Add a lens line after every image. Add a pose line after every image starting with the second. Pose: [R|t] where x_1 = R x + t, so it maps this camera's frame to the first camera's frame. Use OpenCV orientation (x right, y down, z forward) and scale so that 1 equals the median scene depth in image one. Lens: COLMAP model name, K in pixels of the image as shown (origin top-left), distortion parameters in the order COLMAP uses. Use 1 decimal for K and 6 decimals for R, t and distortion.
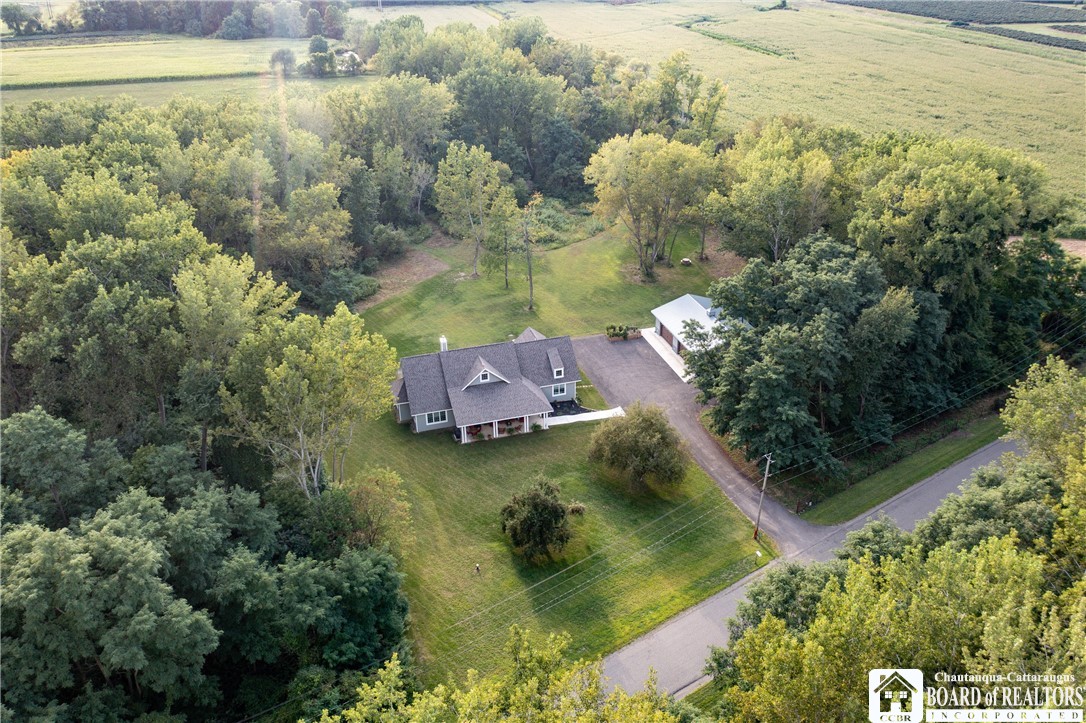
lens RADIAL K [[846.0, 0, 543.0], [0, 846.0, 361.5], [0, 0, 1]] dist [-0.027919, 0.003565]
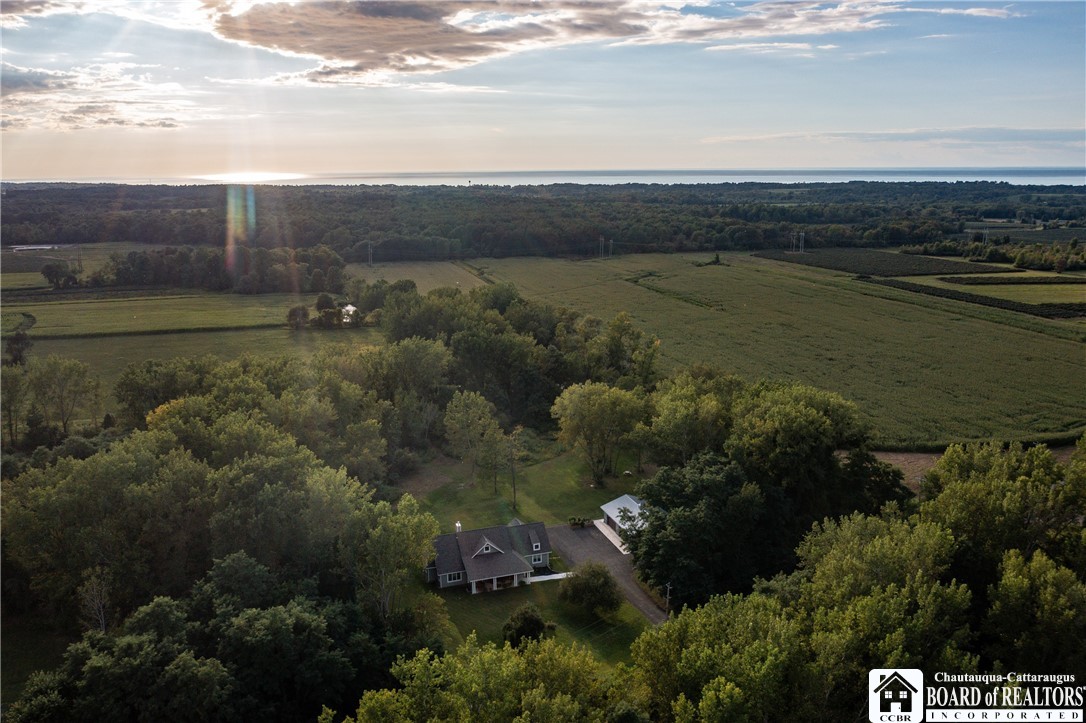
lens RADIAL K [[847.6, 0, 543.0], [0, 847.6, 361.5], [0, 0, 1]] dist [-0.031513, -0.001264]
pose [[0.999176, -0.006679, 0.040042, -0.022652], [0.016949, 0.964921, -0.261993, 0.074004], [-0.036888, 0.262456, 0.964239, -0.418371]]
